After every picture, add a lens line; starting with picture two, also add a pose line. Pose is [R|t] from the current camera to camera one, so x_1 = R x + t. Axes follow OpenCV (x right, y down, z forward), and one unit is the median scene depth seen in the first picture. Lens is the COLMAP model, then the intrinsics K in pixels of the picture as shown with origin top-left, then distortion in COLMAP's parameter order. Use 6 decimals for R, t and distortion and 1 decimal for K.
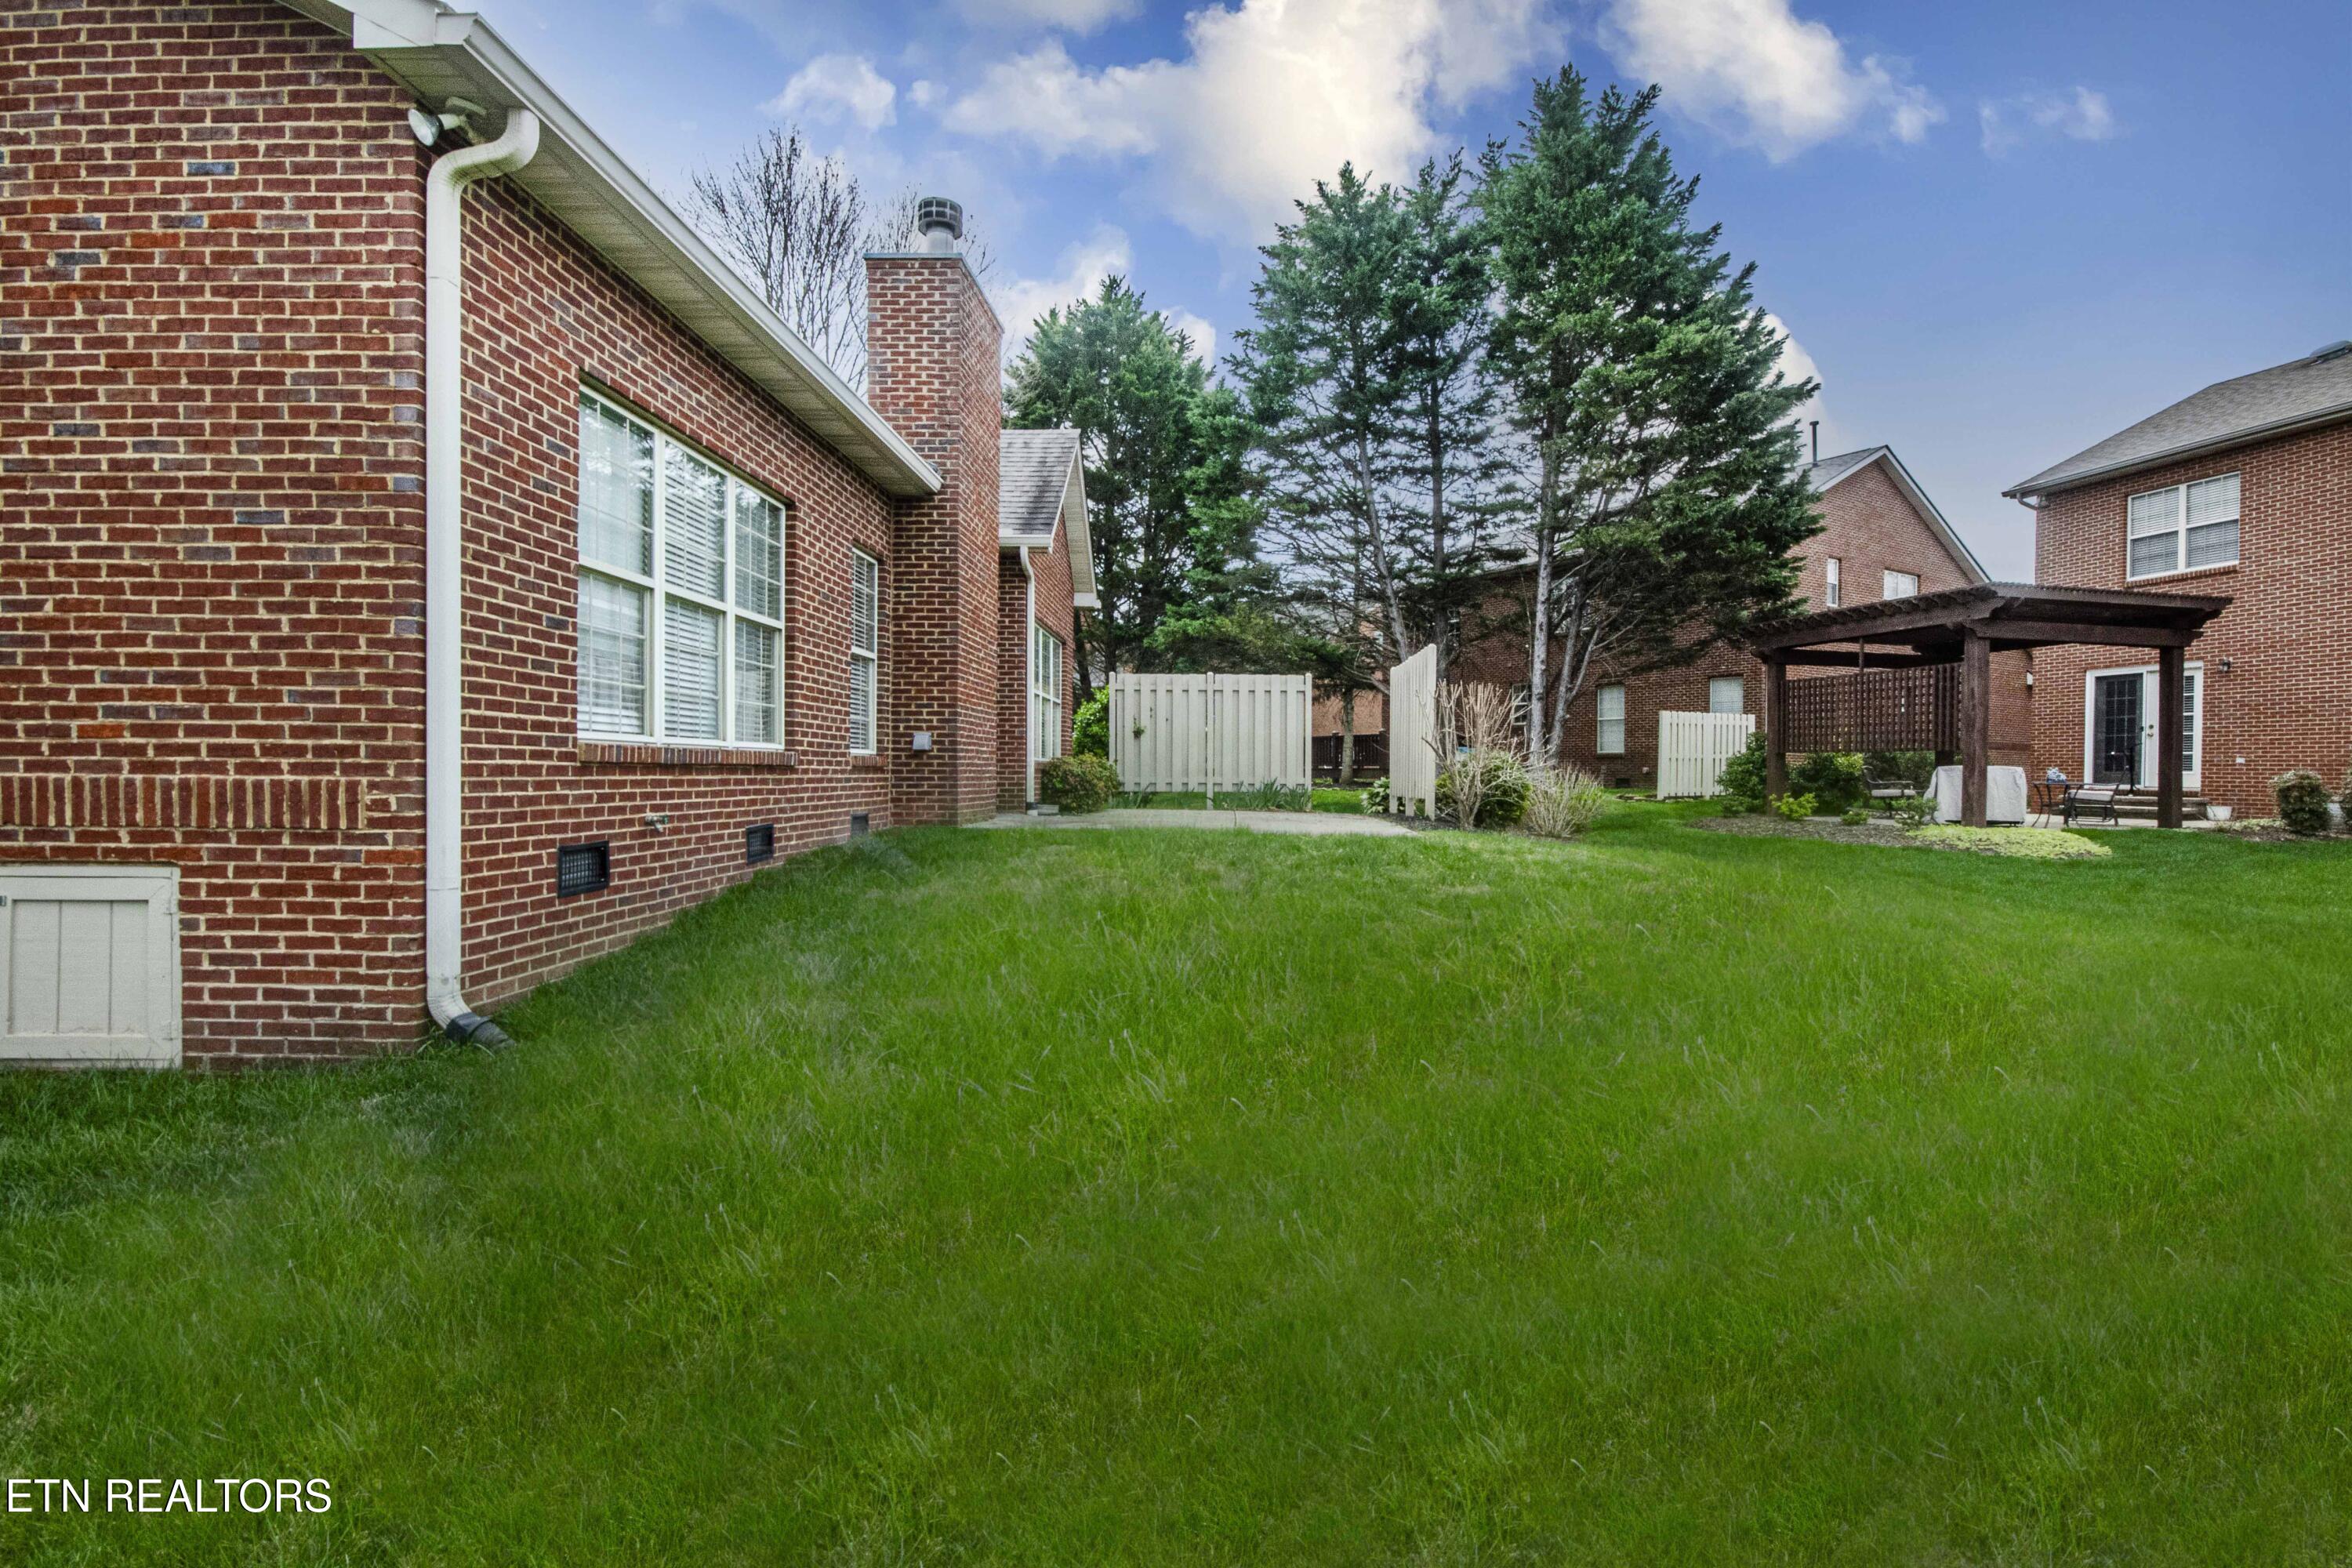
lens RADIAL K [[1064.0, 0, 1177.6], [0, 1064.0, 766.6], [0, 0, 1]] dist [-0.000343, -0.003200]
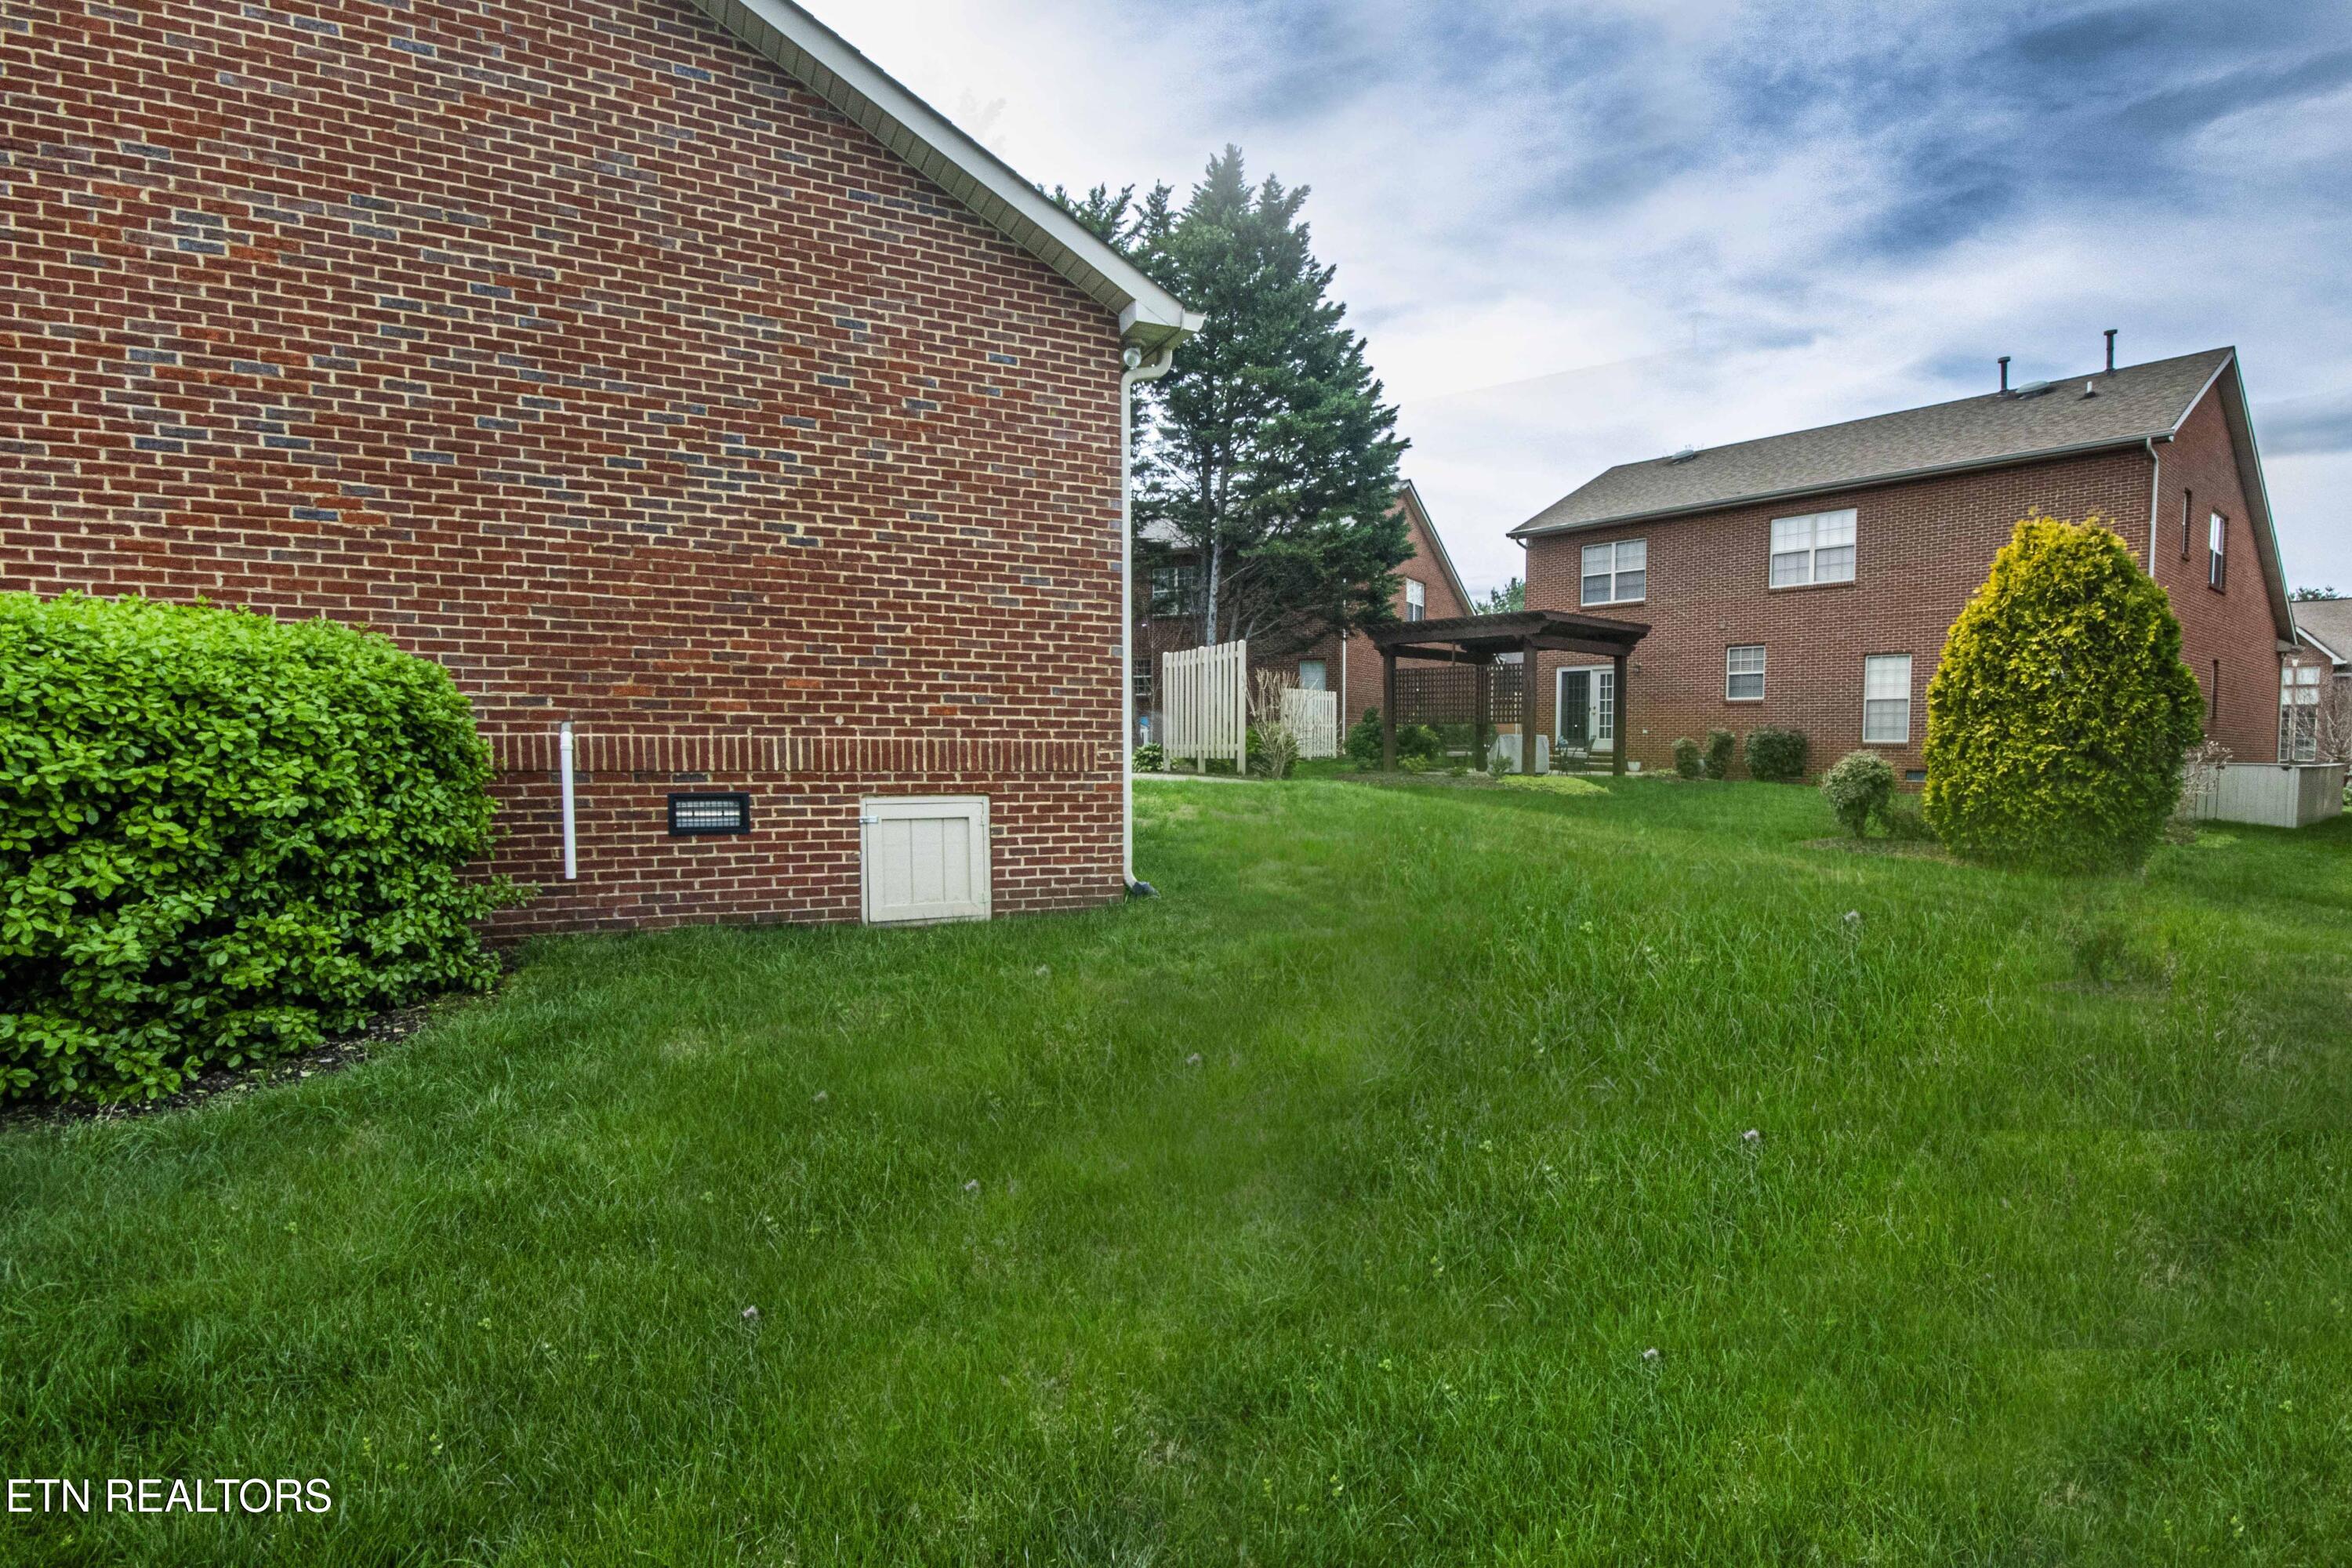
lens RADIAL K [[1064.0, 0, 1197.3], [0, 1064.0, 760.8], [0, 0, 1]] dist [-0.000343, -0.003200]
pose [[0.903359, -0.004729, 0.428859, -1.346033], [-0.008235, 0.999564, 0.028369, -0.007138], [-0.428806, -0.029159, 0.902926, -0.594113]]
